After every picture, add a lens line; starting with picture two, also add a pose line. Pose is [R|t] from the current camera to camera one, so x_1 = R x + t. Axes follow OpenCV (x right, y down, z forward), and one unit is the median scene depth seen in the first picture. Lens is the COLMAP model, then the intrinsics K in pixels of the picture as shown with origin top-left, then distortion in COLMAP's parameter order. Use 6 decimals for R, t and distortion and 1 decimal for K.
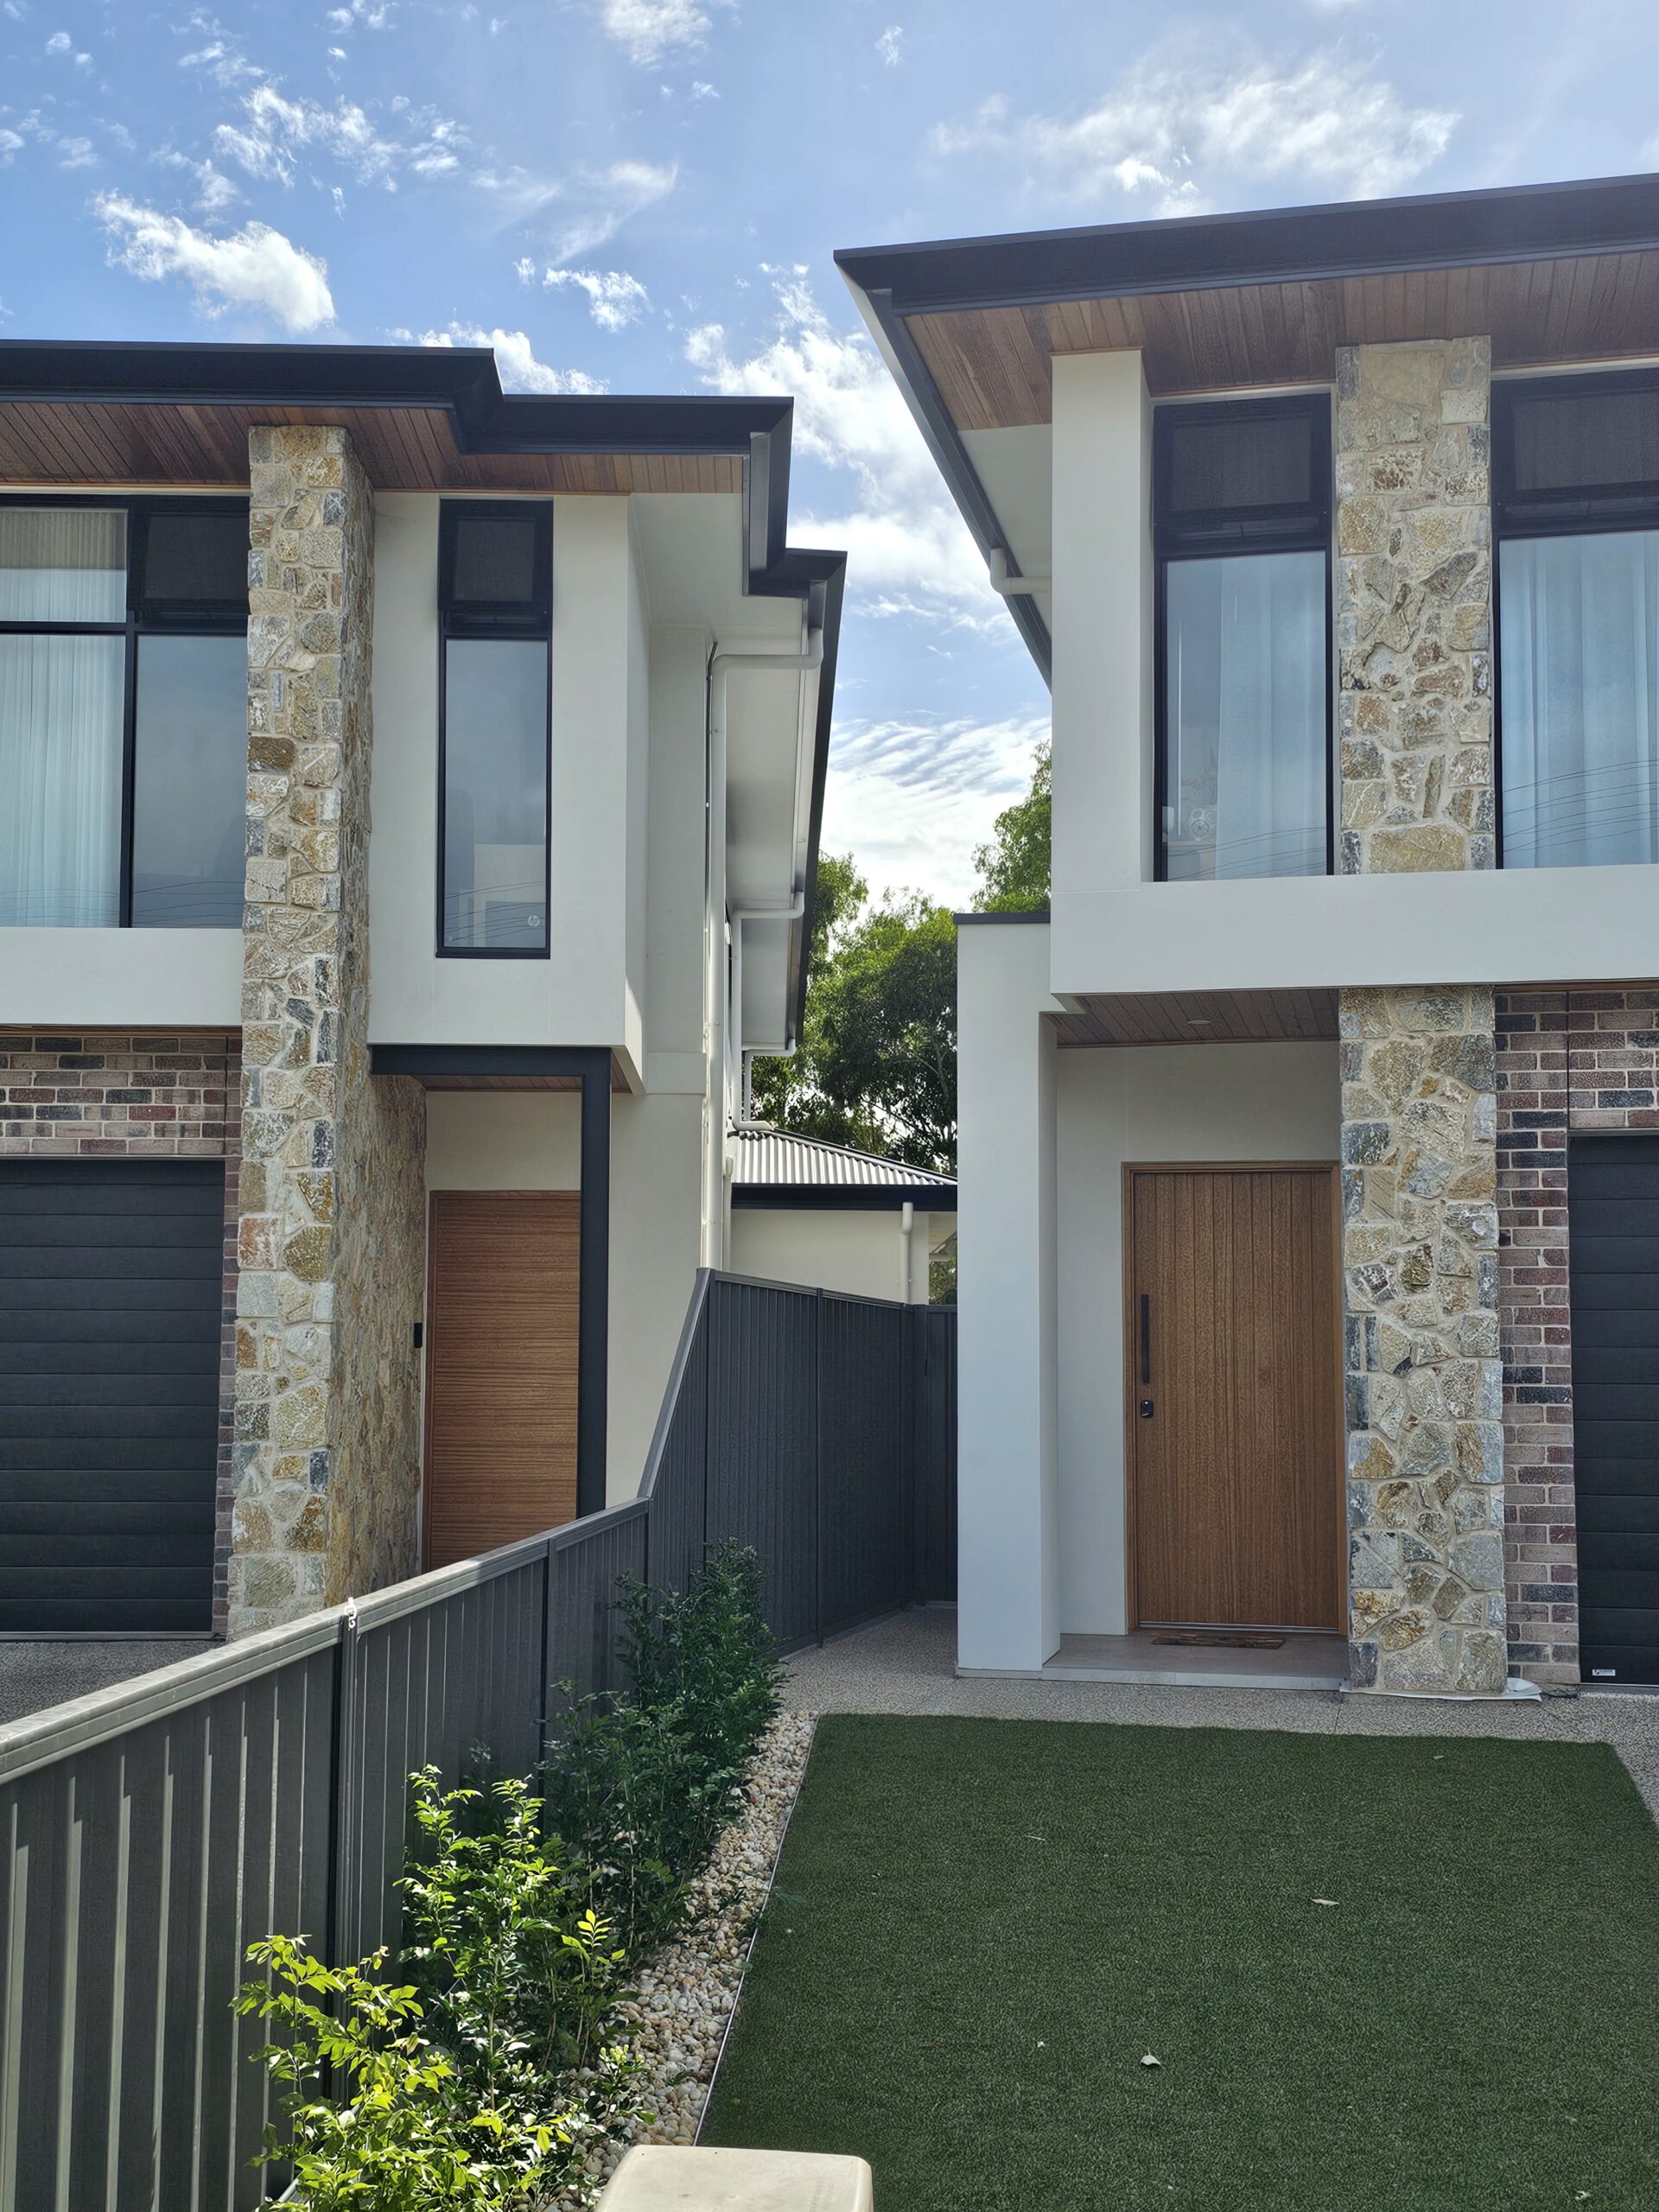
lens RADIAL K [[2011.6, 0, 877.0], [0, 2011.6, 1273.4], [0, 0, 1]] dist [0.112383, -0.188101]
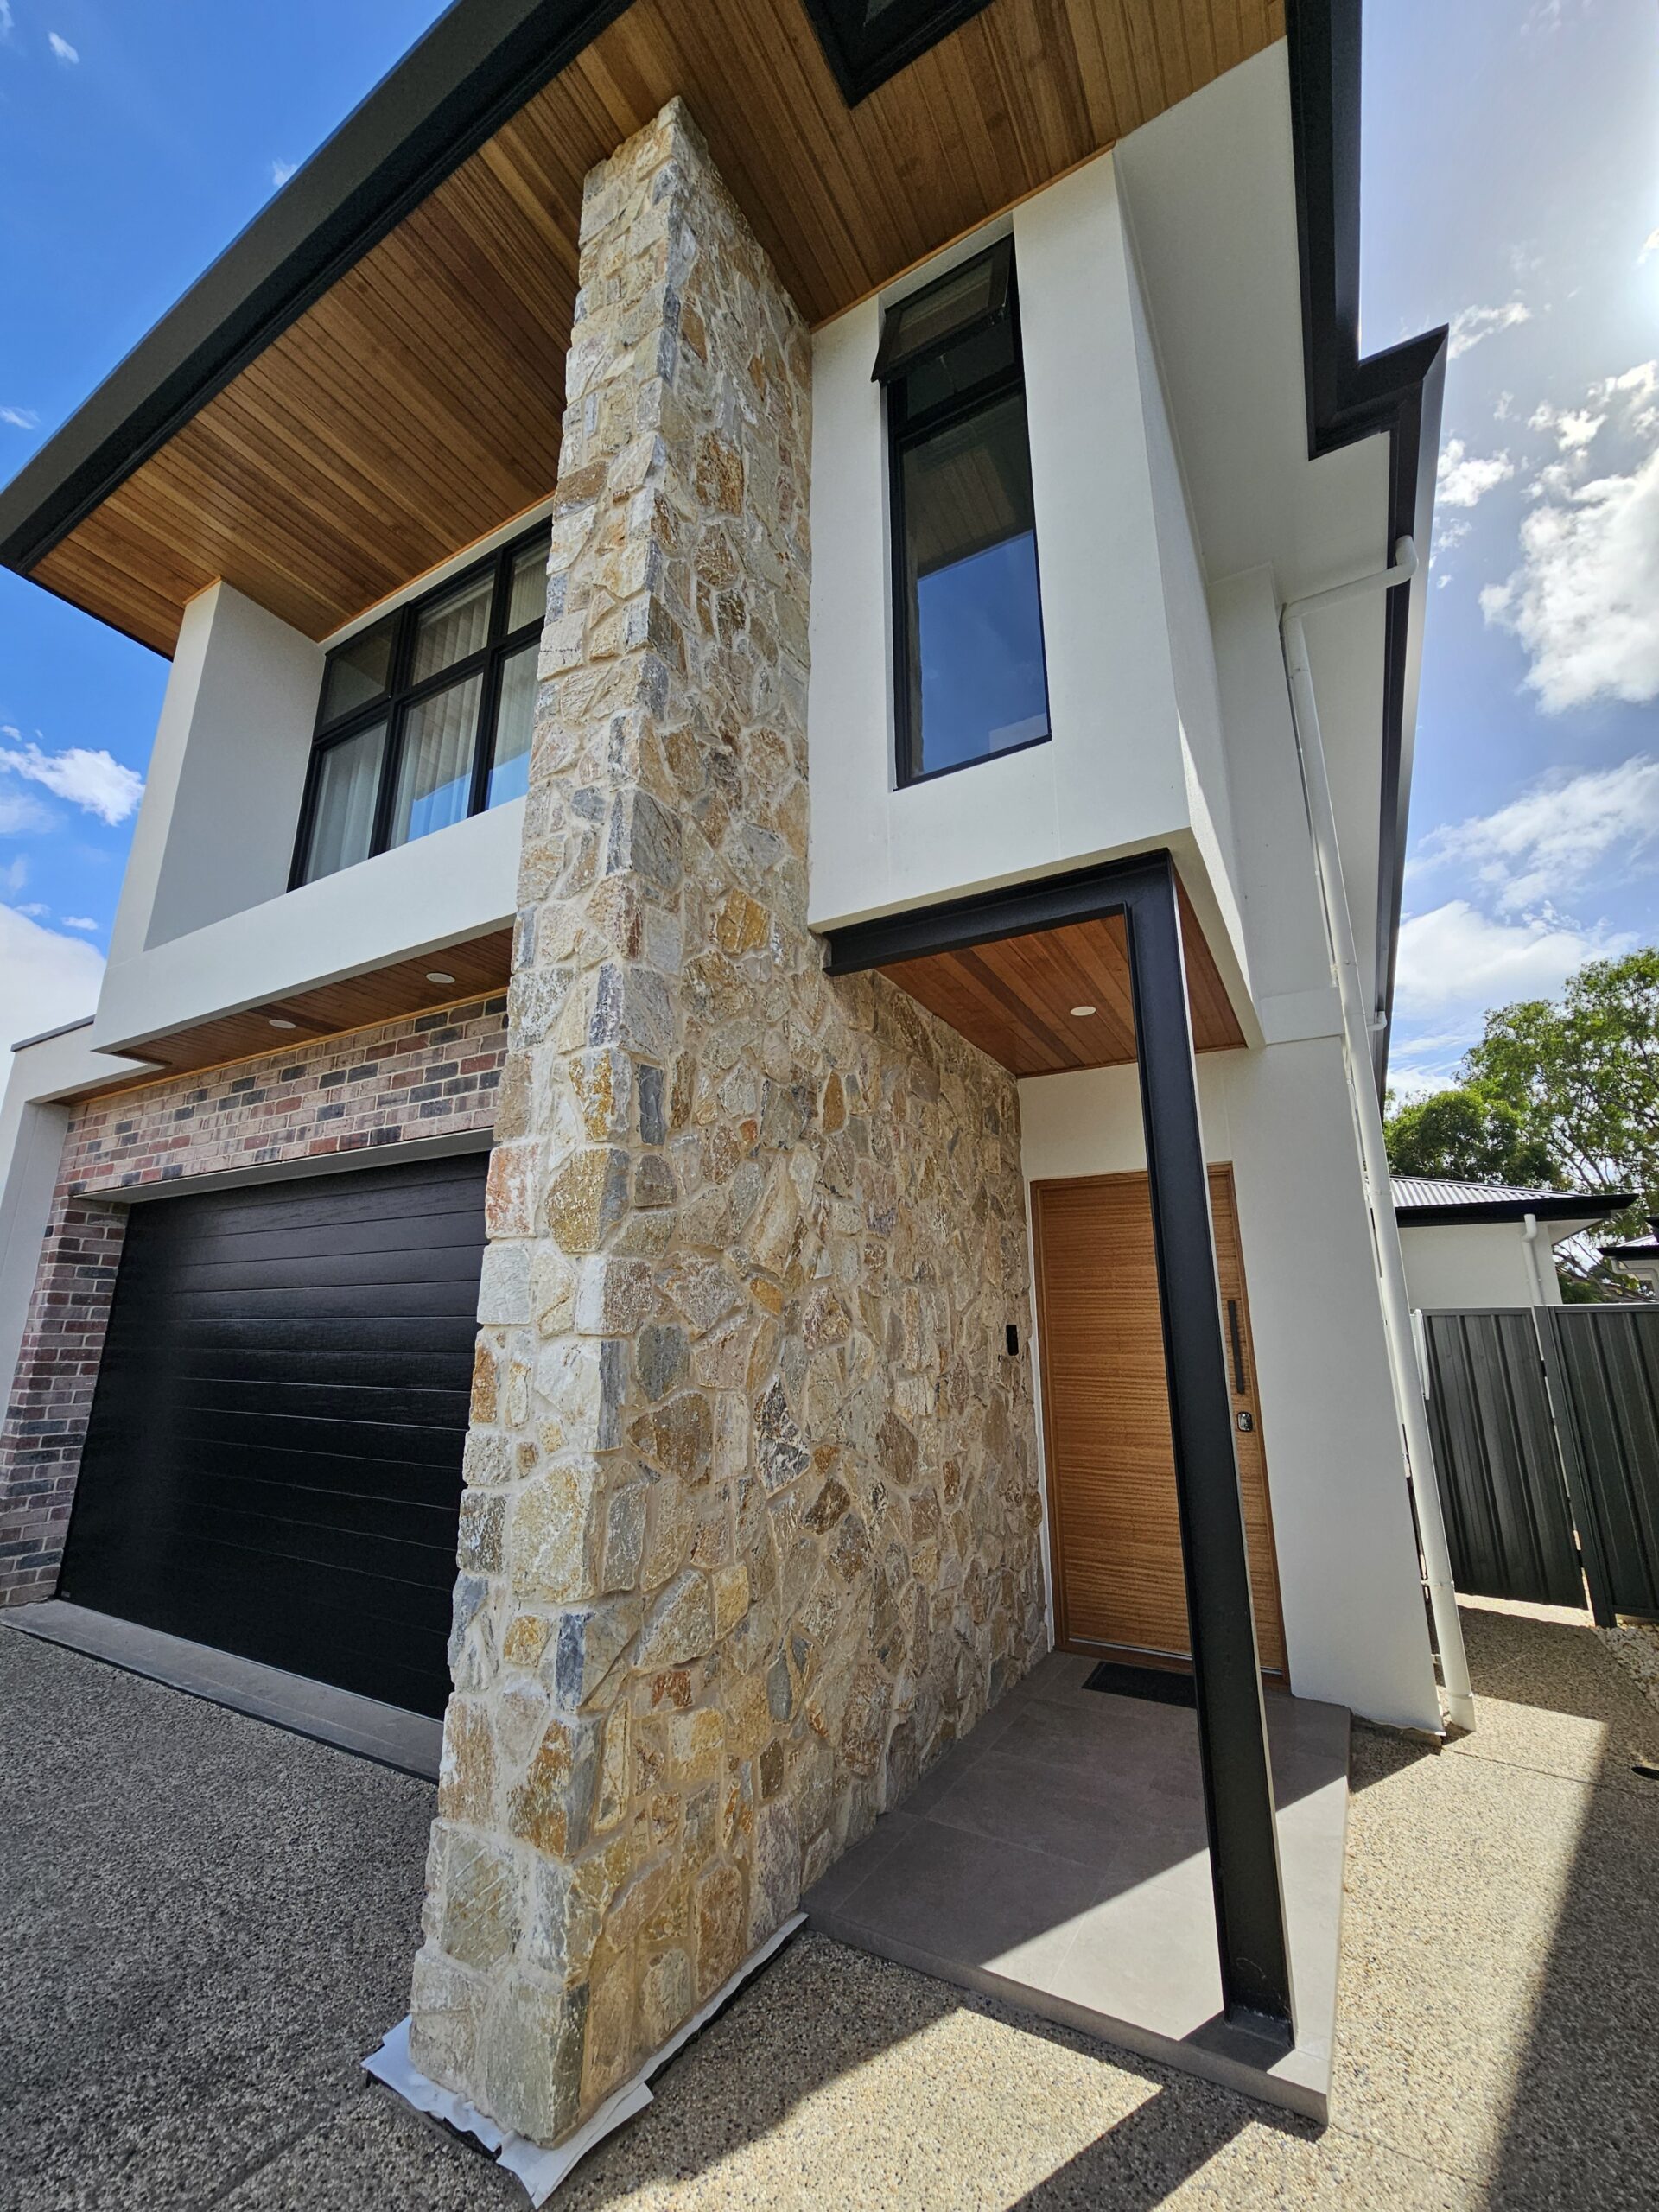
lens RADIAL K [[895.3, 0, 812.6], [0, 895.3, 1102.6], [0, 0, 1]] dist [-0.006232, 0.000355]
pose [[0.821705, -0.145294, -0.551081, -0.102189], [0.025491, 0.975359, -0.219146, 0.019197], [0.569343, 0.166026, 0.805161, 0.901496]]
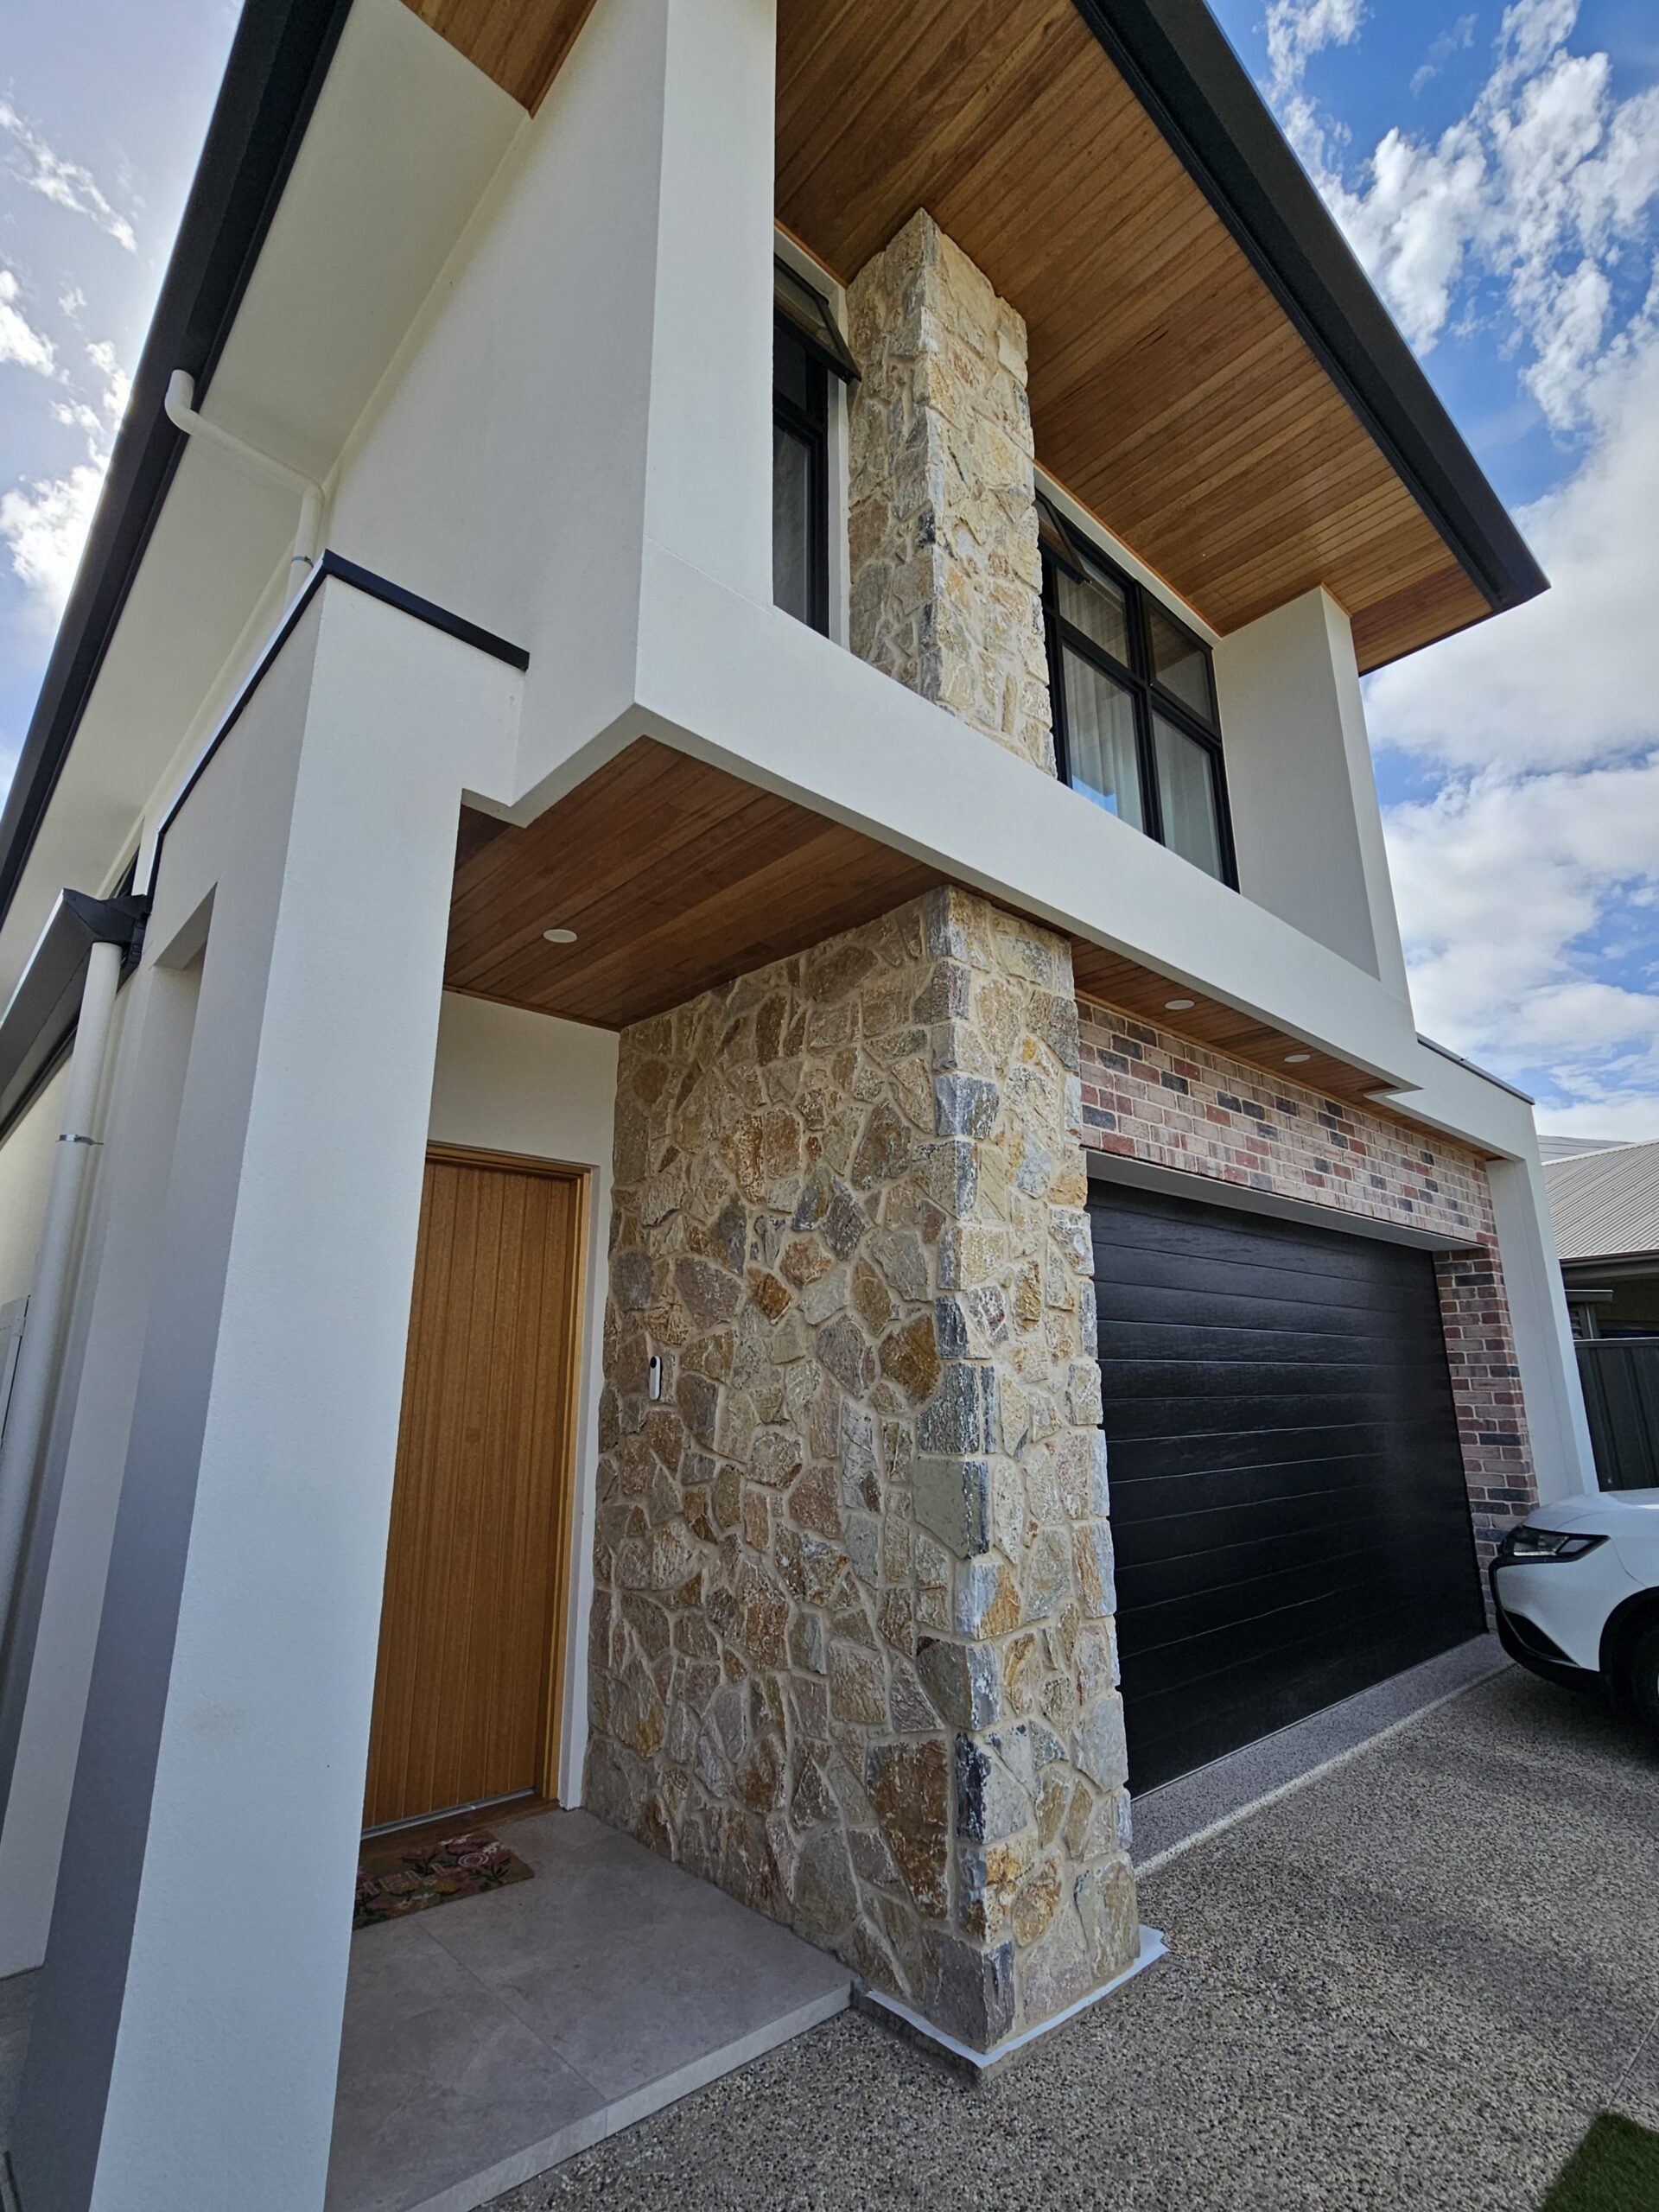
lens RADIAL K [[1049.0, 0, 812.3], [0, 1049.0, 1099.0], [0, 0, 1]] dist [-0.007595, 0.000808]
pose [[0.612255, 0.199986, 0.764951, -0.063441], [-0.033572, 0.973186, -0.227556, 0.015080], [-0.789947, 0.113641, 0.602552, 0.773212]]
